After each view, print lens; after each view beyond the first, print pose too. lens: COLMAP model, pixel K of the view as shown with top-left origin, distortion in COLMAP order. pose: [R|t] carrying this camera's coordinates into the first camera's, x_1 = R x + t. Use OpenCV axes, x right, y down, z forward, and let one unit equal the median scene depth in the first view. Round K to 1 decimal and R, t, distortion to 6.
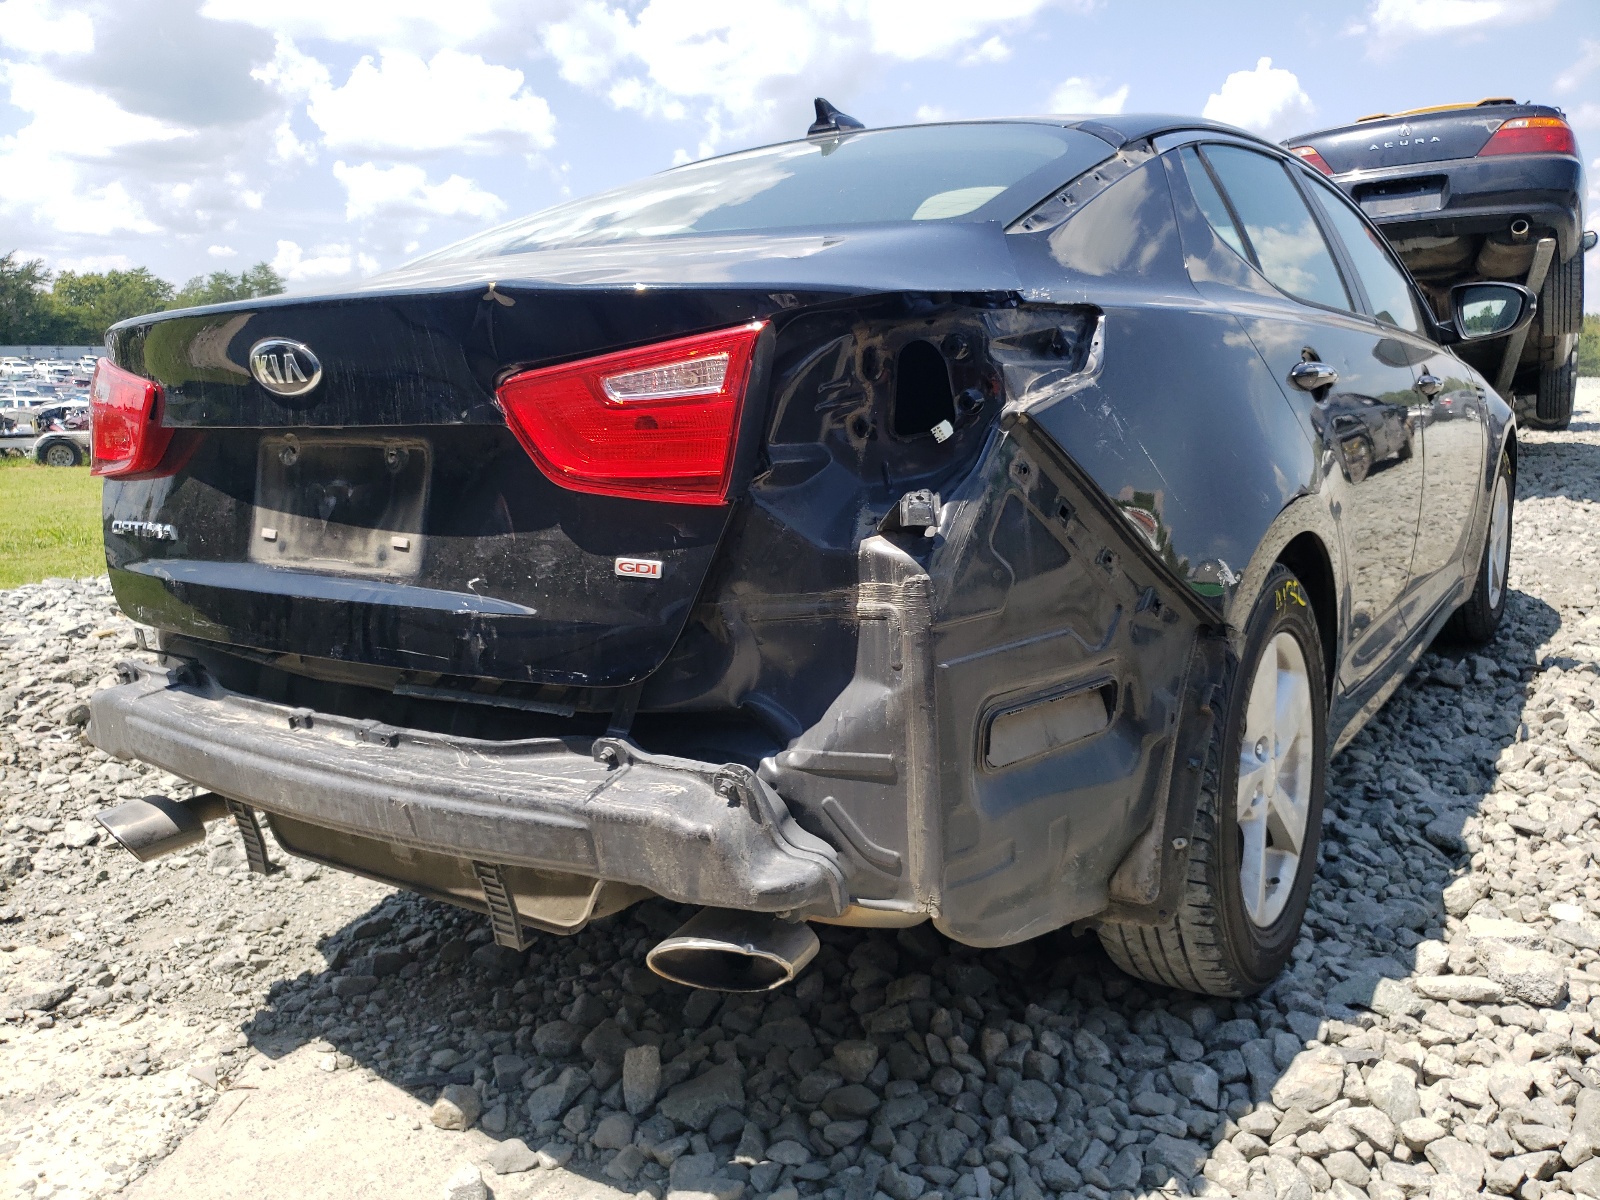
lens RADIAL K [[1212.8, 0, 806.0], [0, 1212.8, 595.7], [0, 0, 1]] dist [0.022752, 0.010762]
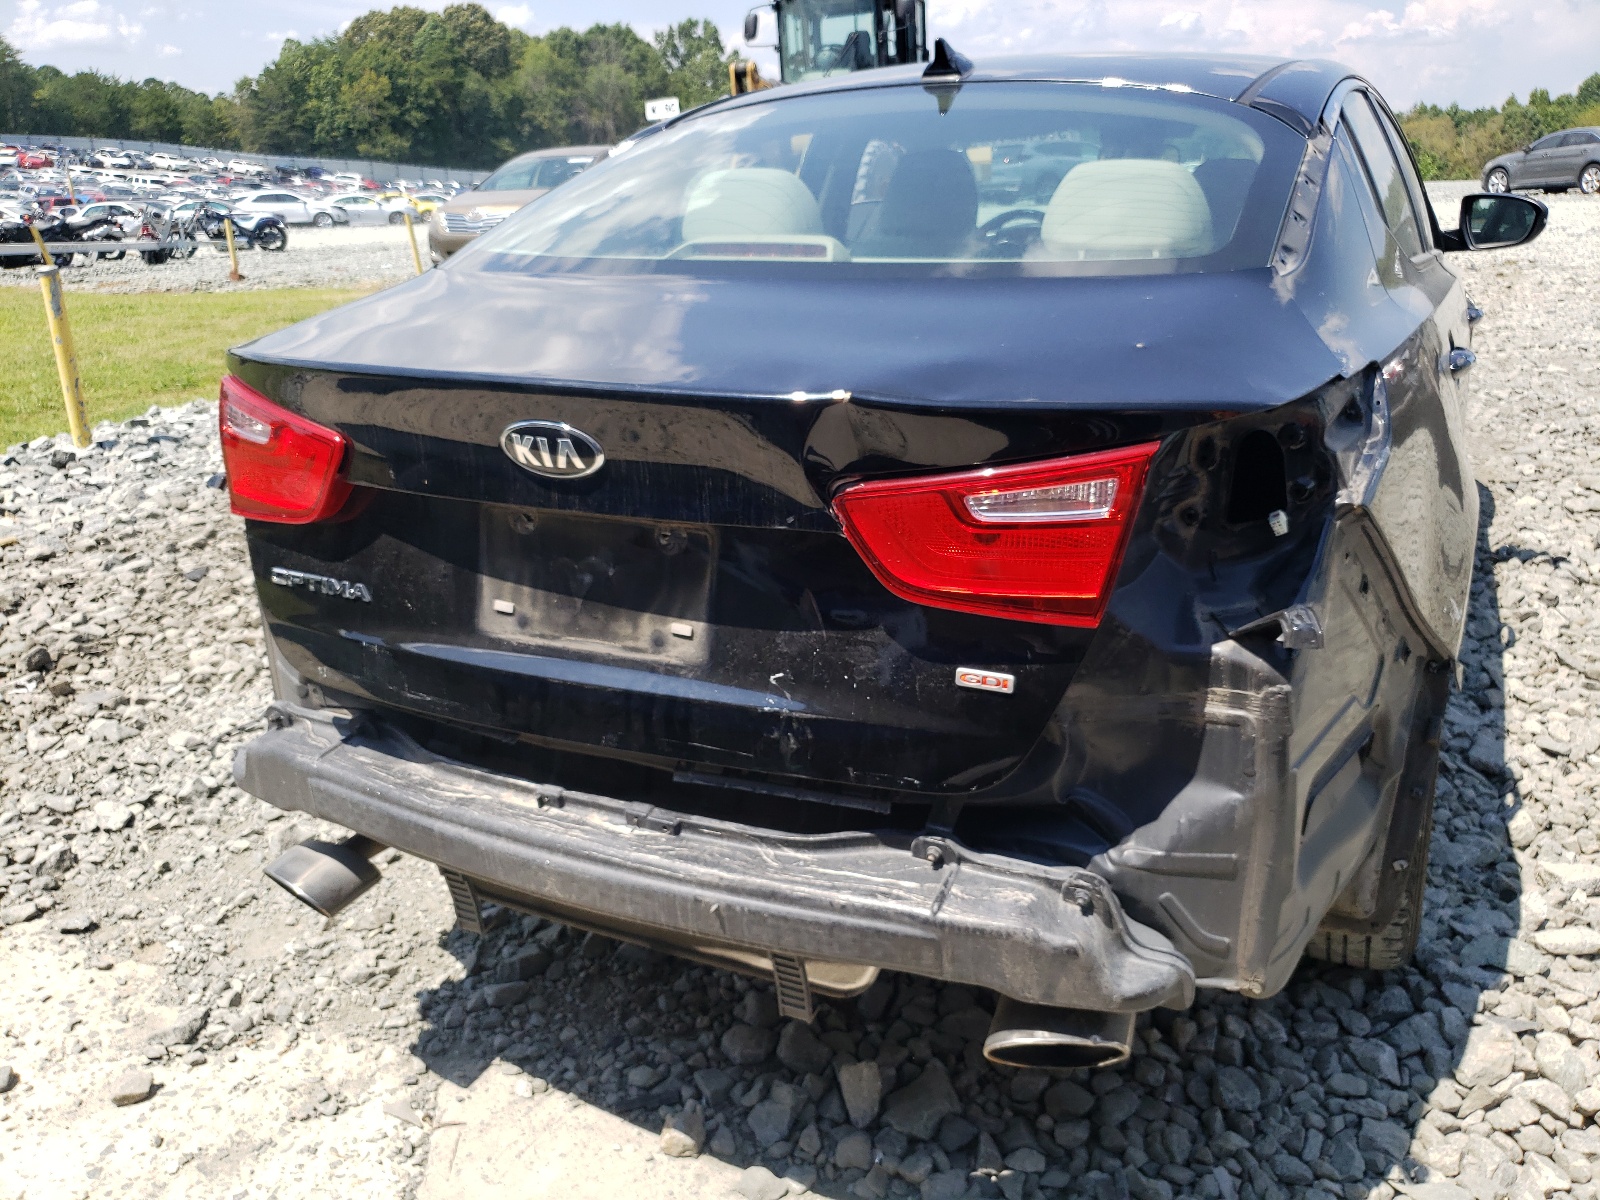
lens RADIAL K [[1205.9, 0, 854.5], [0, 1205.9, 629.0], [0, 0, 1]] dist [0.086258, -0.107672]
pose [[0.990923, -0.035711, 0.129597, -0.294661], [0.014637, 0.987000, 0.160052, -0.177220], [-0.133628, -0.156702, 0.978564, 0.056647]]
